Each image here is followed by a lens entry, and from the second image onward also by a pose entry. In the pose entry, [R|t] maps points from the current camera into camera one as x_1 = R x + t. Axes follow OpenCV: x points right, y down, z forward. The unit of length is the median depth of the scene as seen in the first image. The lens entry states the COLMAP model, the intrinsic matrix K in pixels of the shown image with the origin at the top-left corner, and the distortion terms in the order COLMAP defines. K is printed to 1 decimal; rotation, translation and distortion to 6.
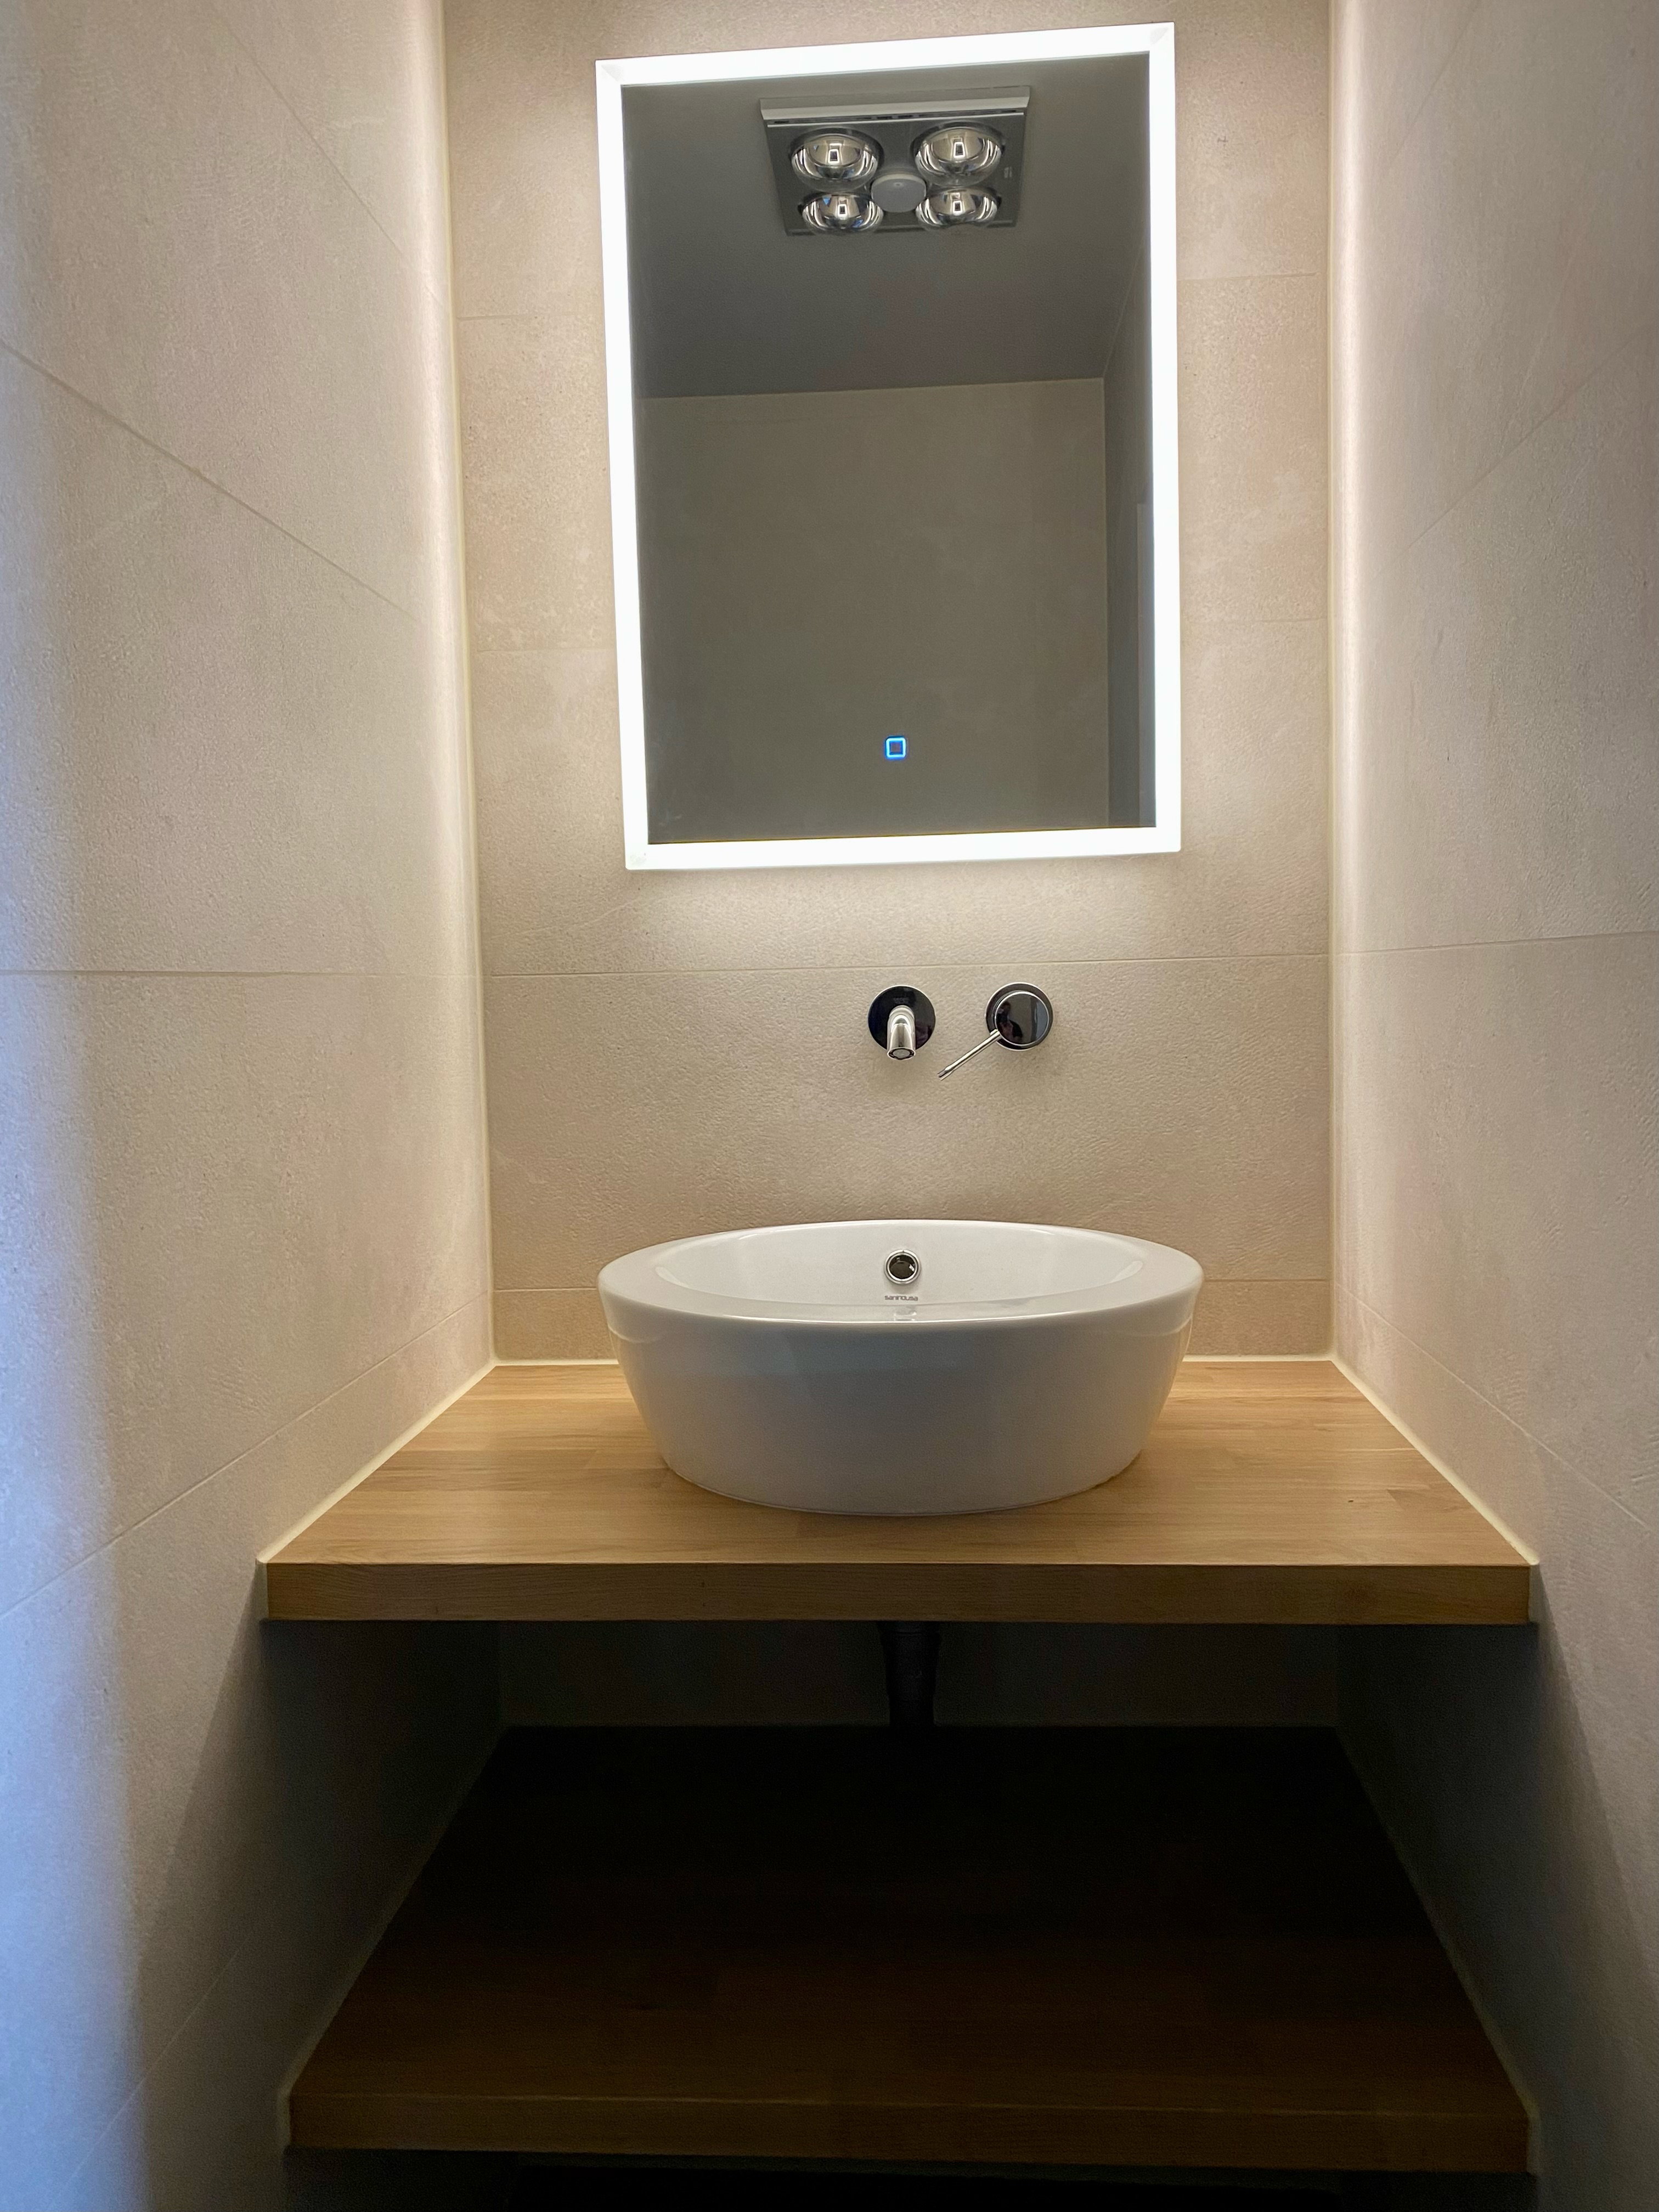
lens RADIAL K [[1722.6, 0, 828.3], [0, 1722.6, 1102.5], [0, 0, 1]] dist [0.065072, -0.053962]
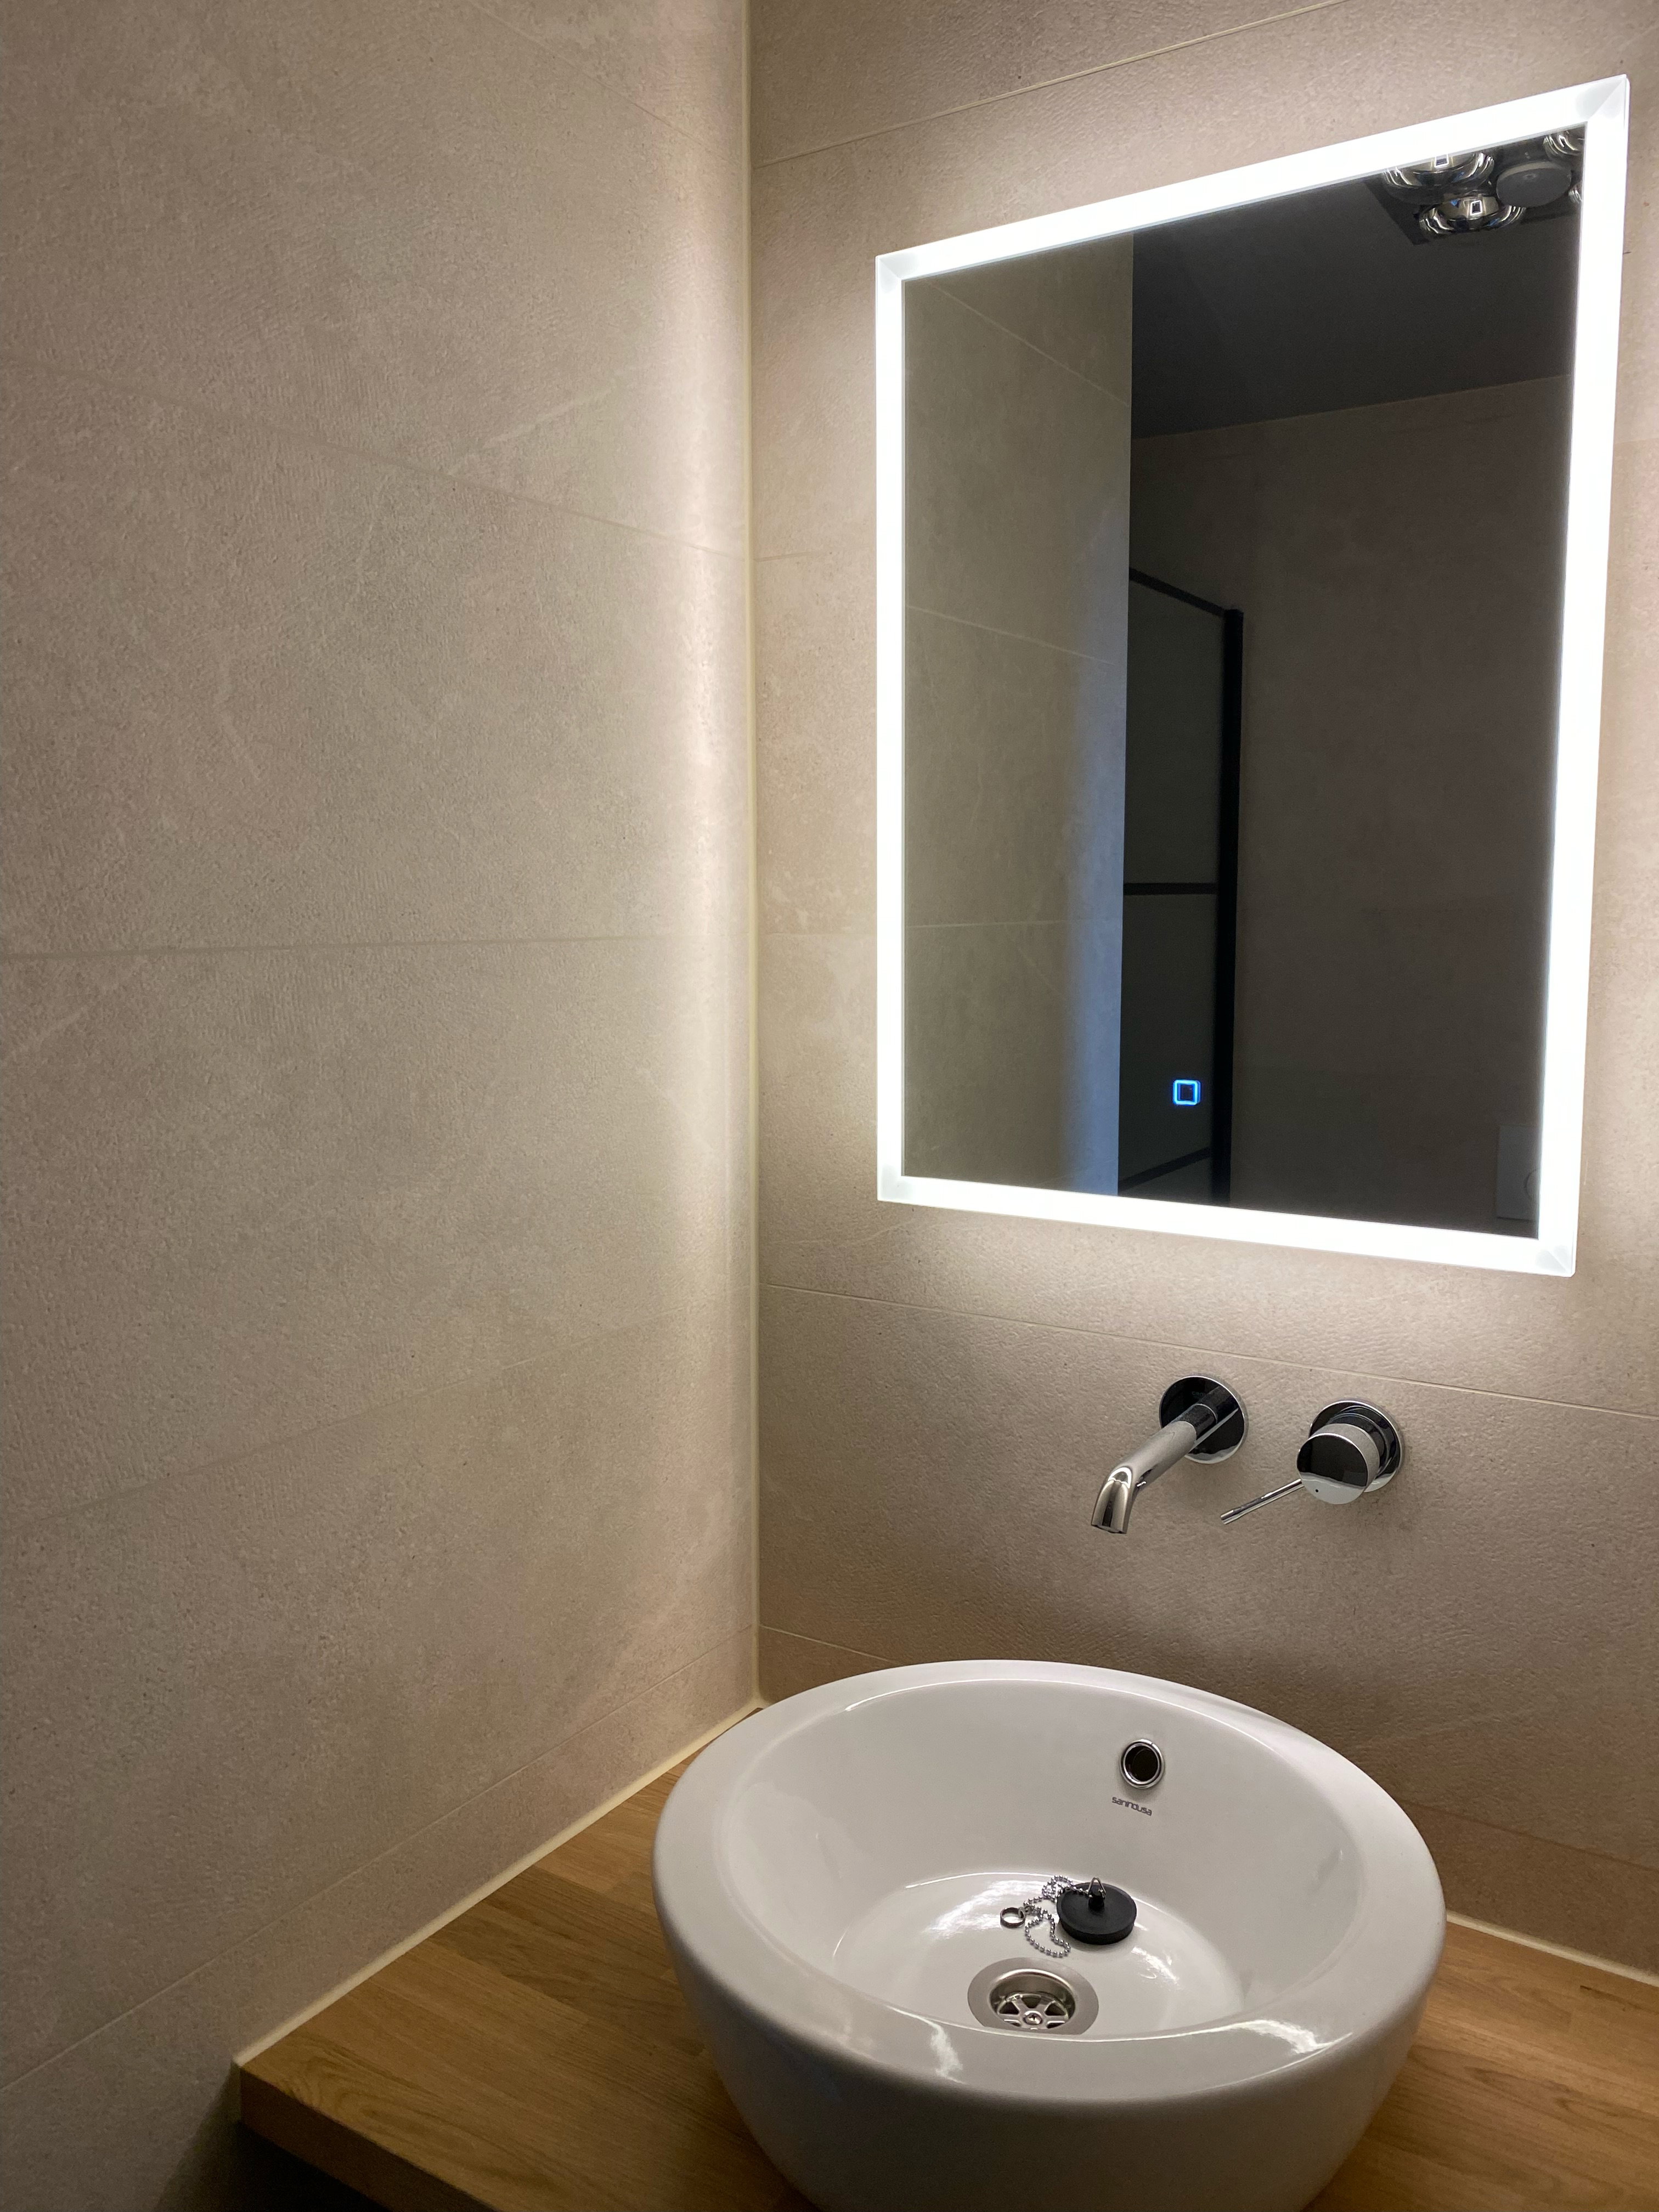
lens RADIAL K [[1722.6, 0, 831.3], [0, 1722.6, 1104.8], [0, 0, 1]] dist [0.065072, -0.053962]
pose [[0.875109, 0.080783, -0.477135, 0.267667], [-0.051390, 0.995906, 0.074362, -0.248198], [0.481189, -0.040554, 0.875679, 0.244430]]
